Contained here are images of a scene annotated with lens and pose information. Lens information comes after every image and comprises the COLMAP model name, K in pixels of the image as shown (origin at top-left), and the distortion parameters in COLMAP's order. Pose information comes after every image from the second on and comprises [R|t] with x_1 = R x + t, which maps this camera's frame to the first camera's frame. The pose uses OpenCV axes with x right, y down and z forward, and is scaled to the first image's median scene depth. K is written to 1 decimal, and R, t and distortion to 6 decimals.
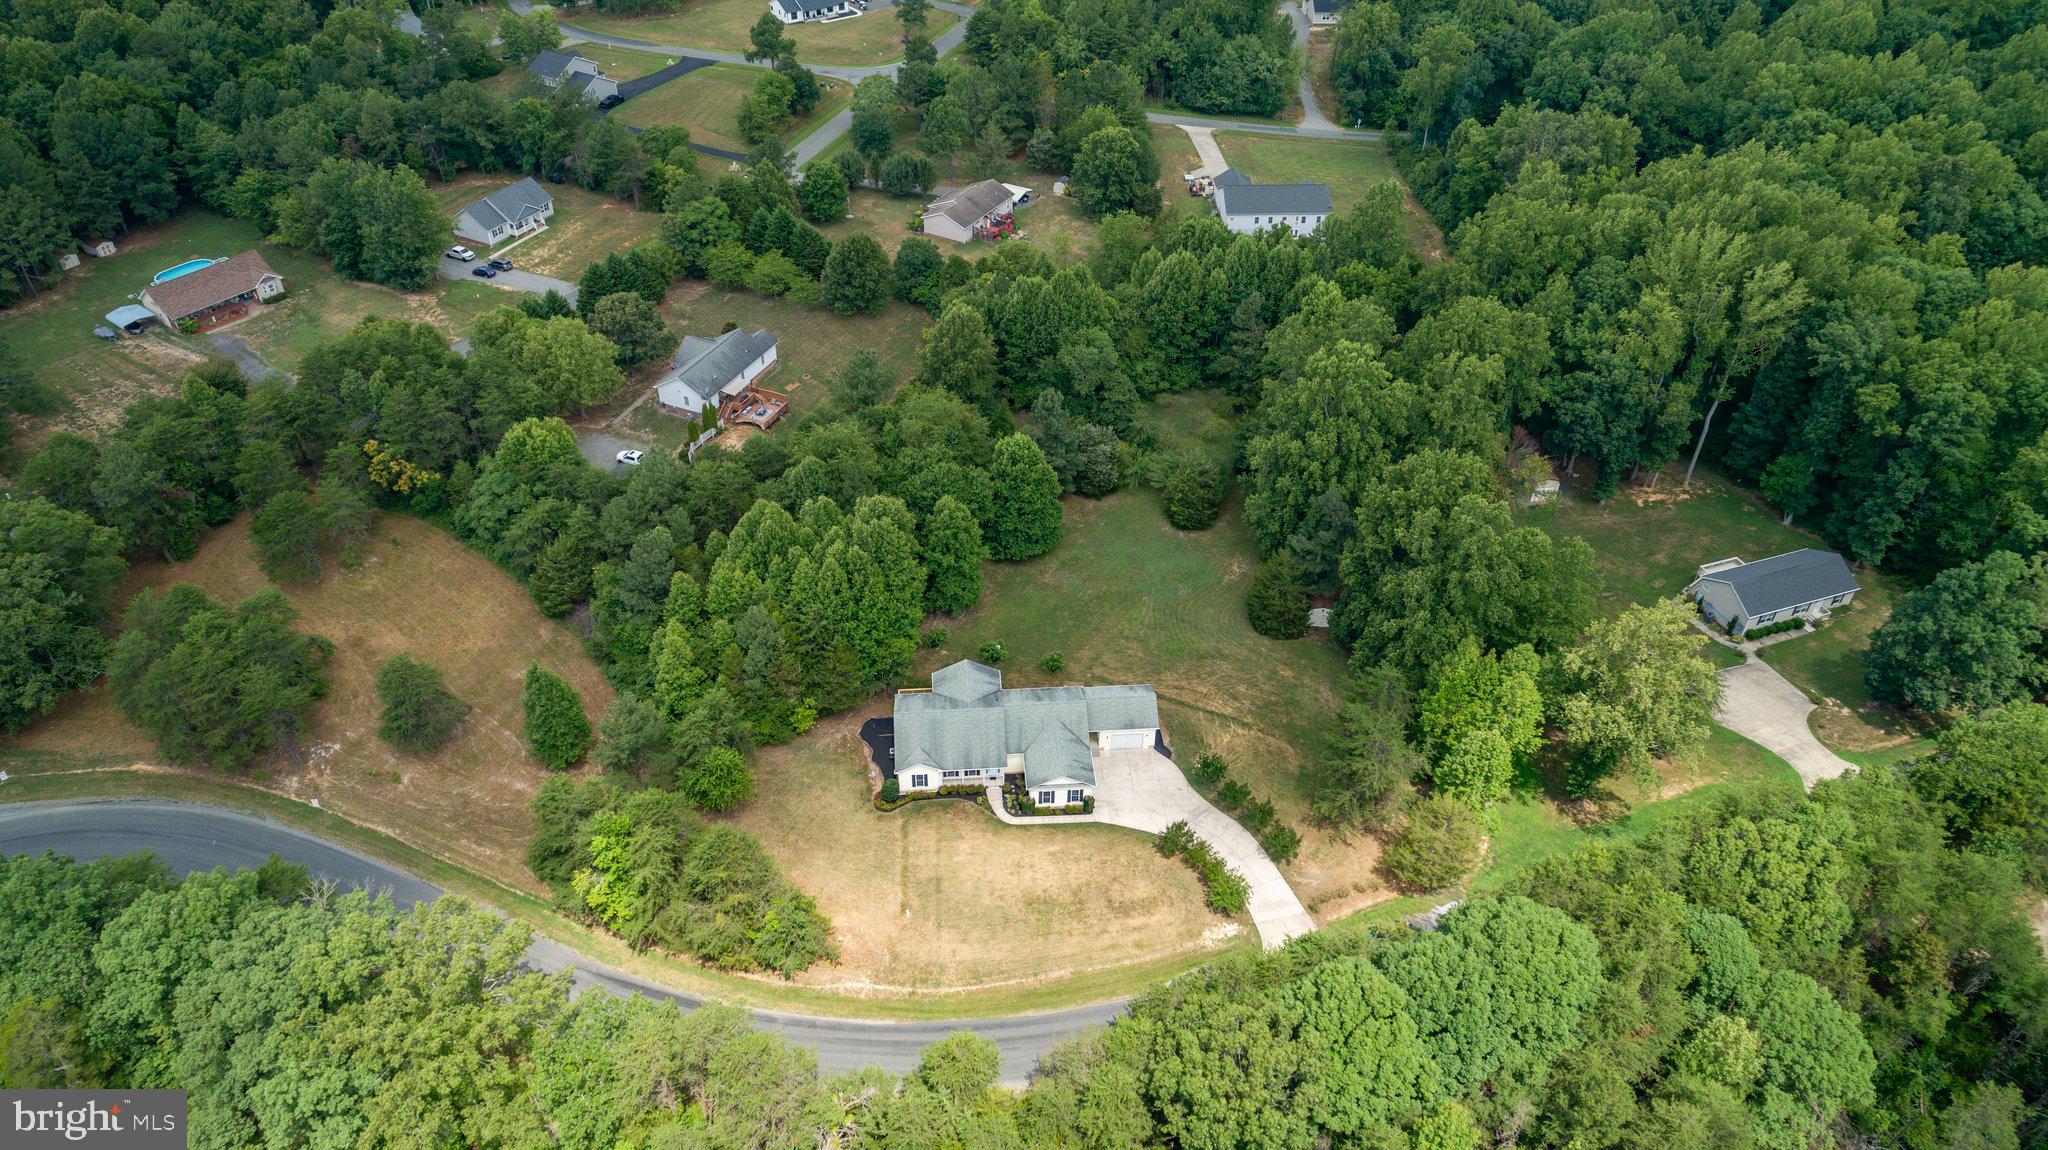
lens RADIAL K [[1382.1, 0, 1021.4], [0, 1382.1, 573.2], [0, 0, 1]] dist [-0.012411, 0.010721]
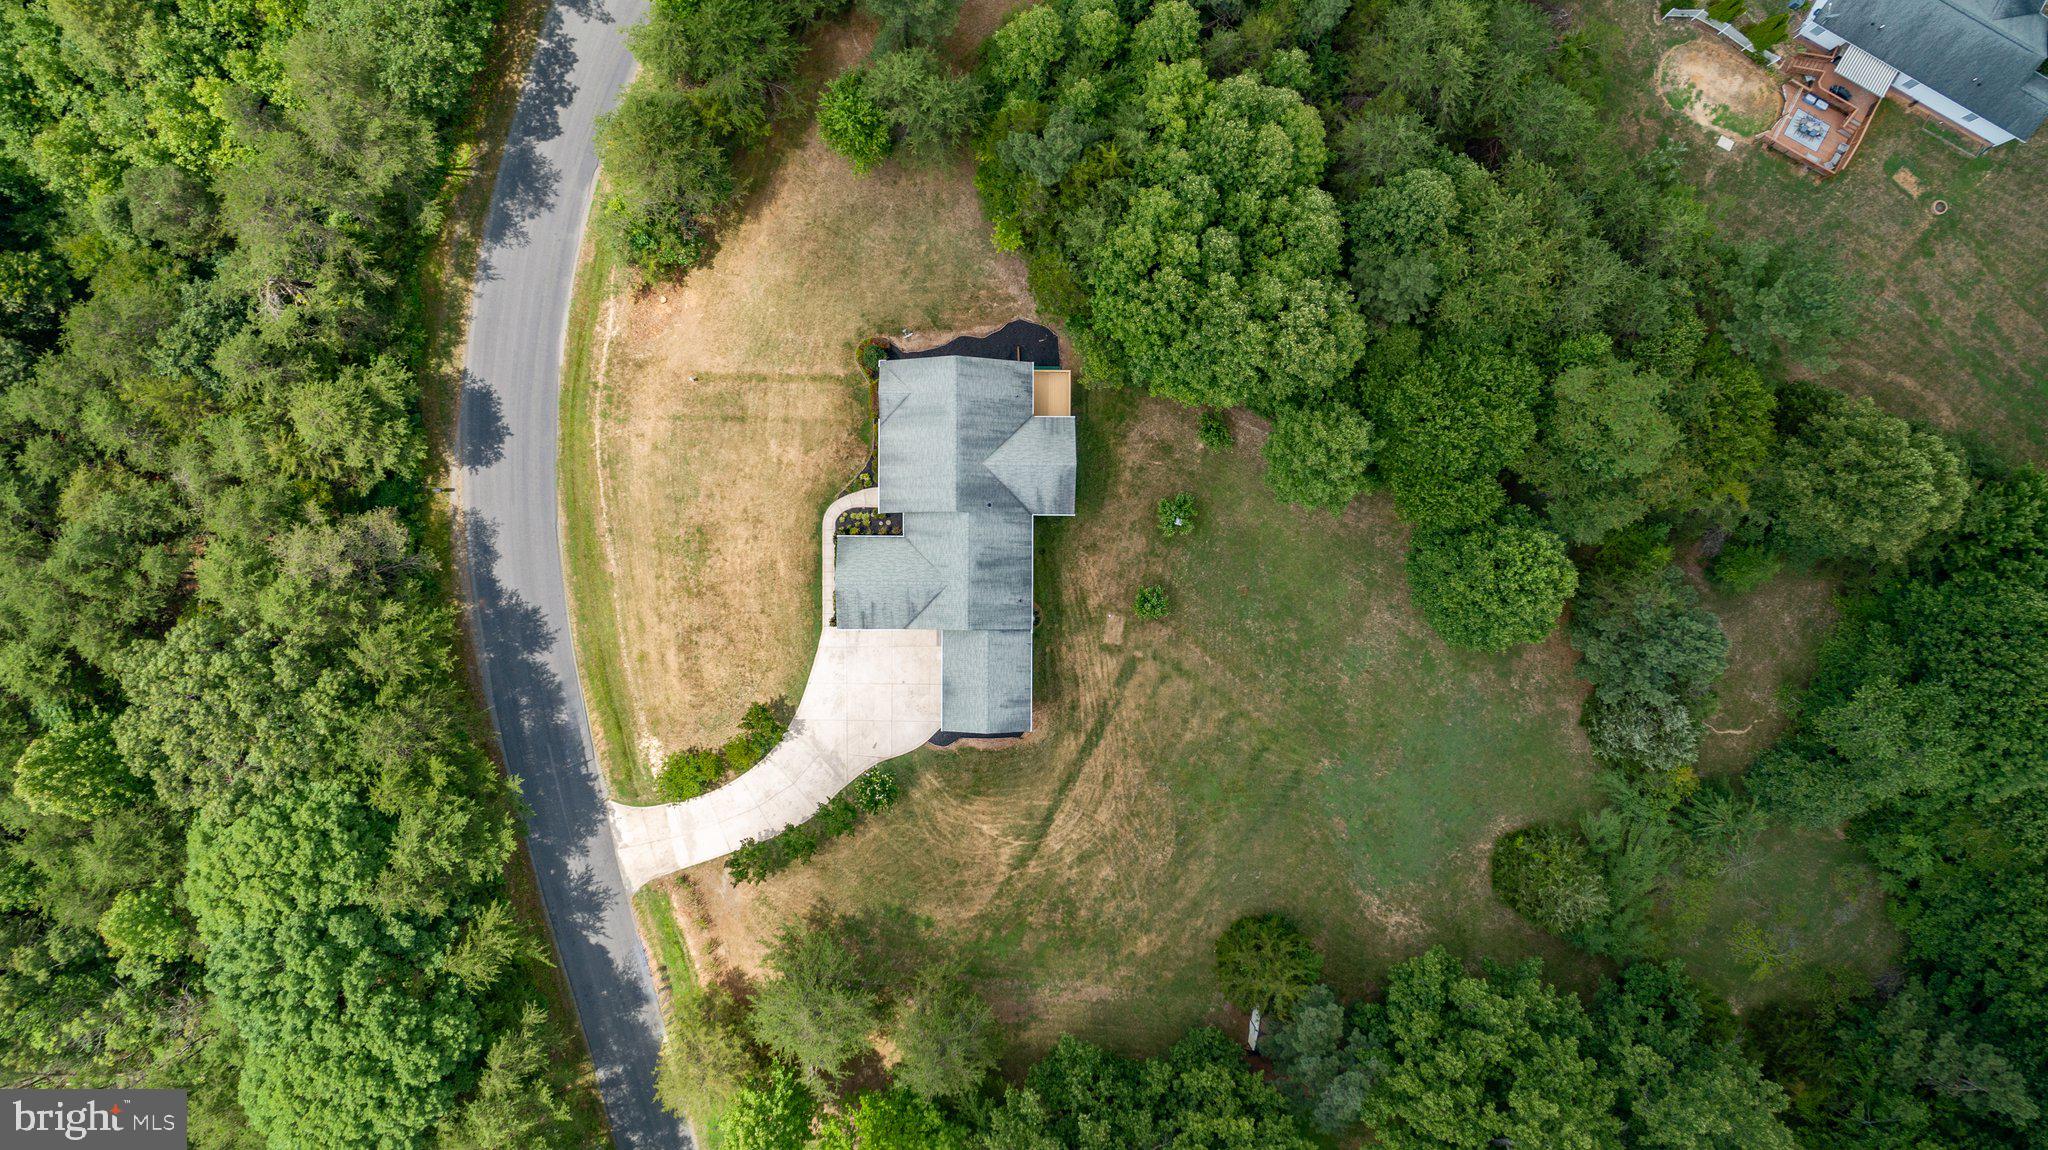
lens RADIAL K [[1382.1, 0, 1021.4], [0, 1382.1, 573.2], [0, 0, 1]] dist [-0.012411, 0.010721]
pose [[-0.075967, 0.997002, -0.014722, 0.025053], [-0.641734, -0.037586, 0.766006, -0.441415], [0.763156, 0.067639, 0.642665, 0.546696]]
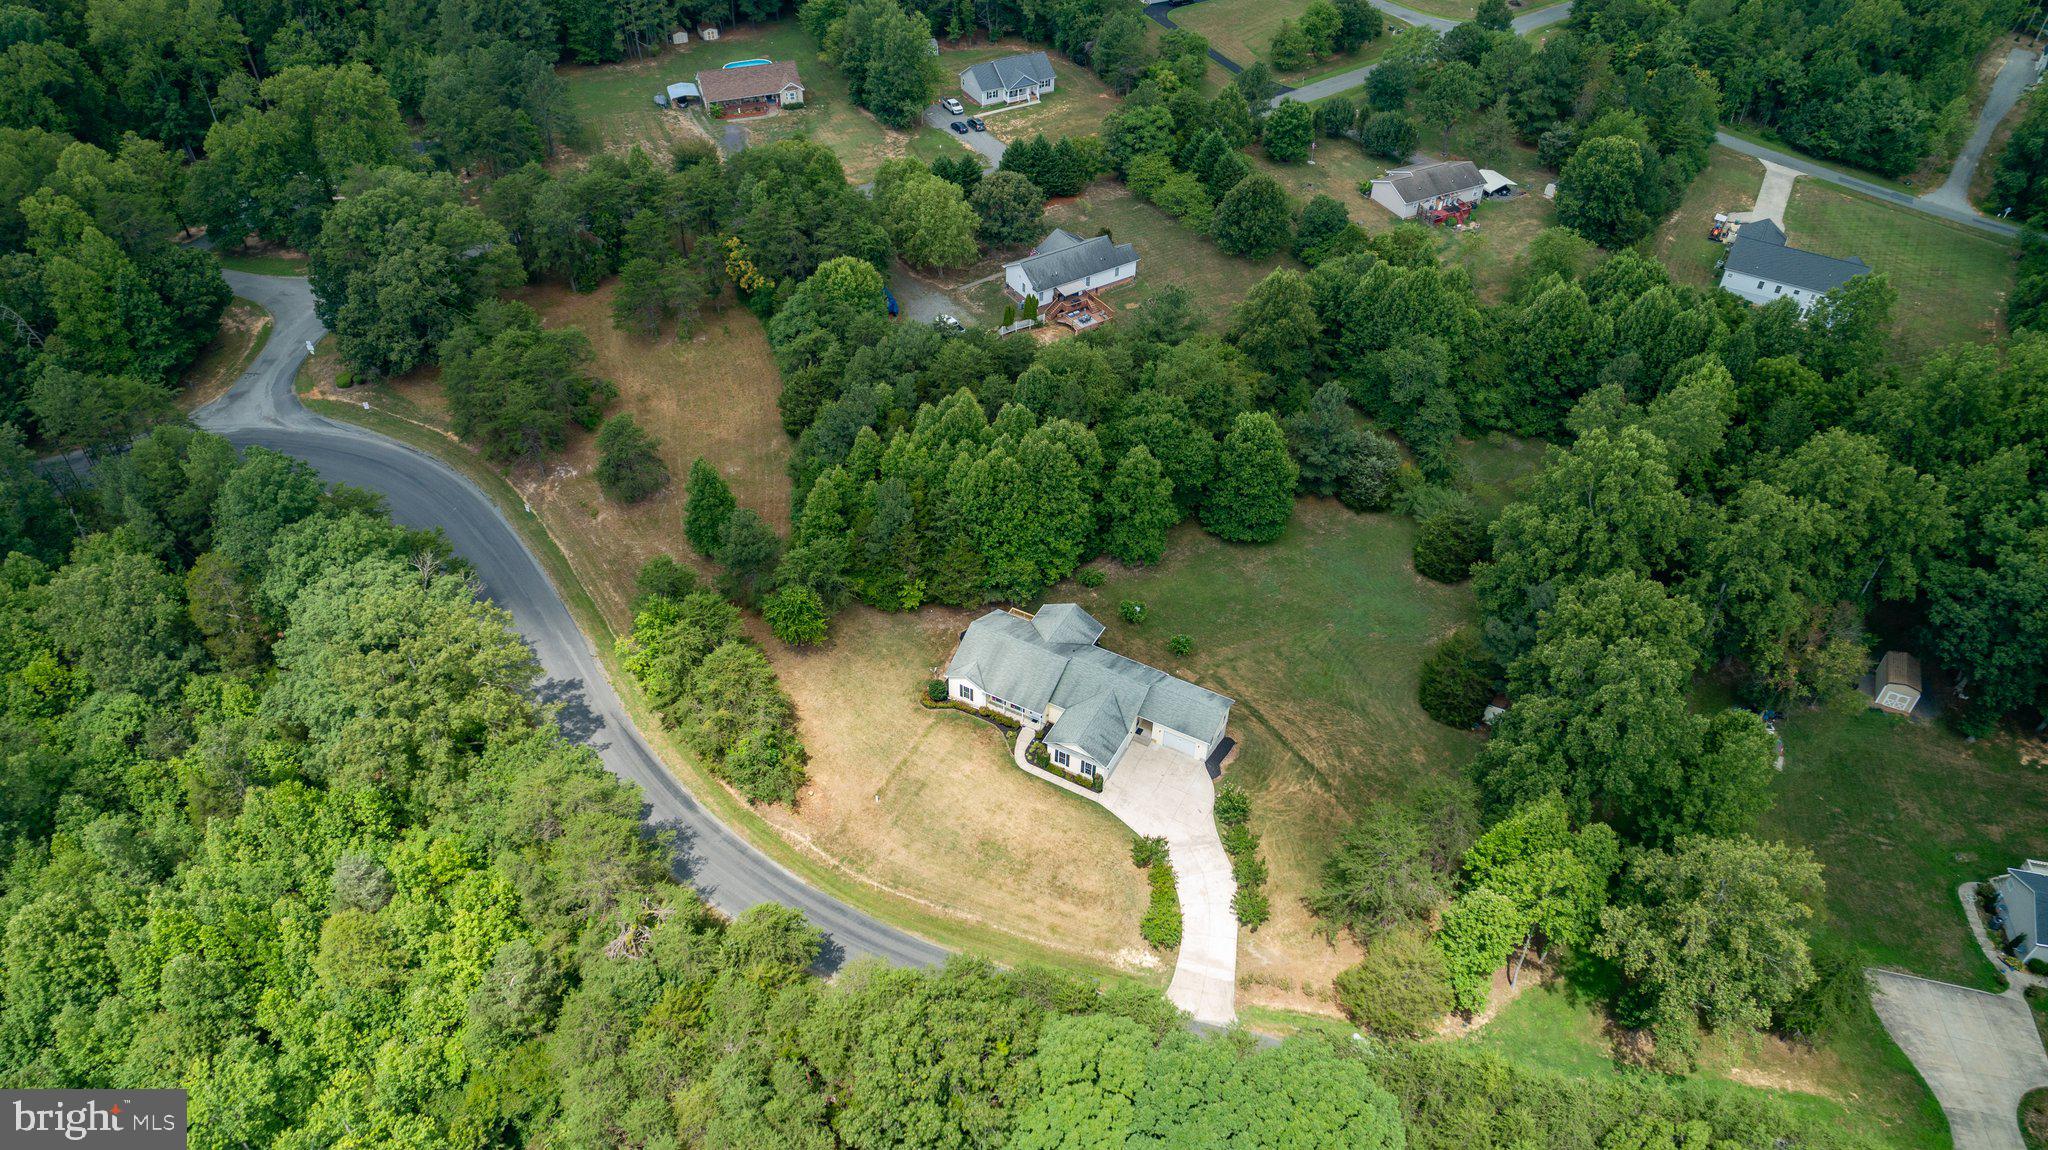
lens RADIAL K [[1382.1, 0, 1021.4], [0, 1382.1, 573.2], [0, 0, 1]] dist [-0.012411, 0.010721]
pose [[0.845611, 0.360621, -0.393567, 0.308660], [-0.341050, 0.932177, 0.121369, -0.064853], [0.410643, 0.031595, 0.911249, 0.081431]]
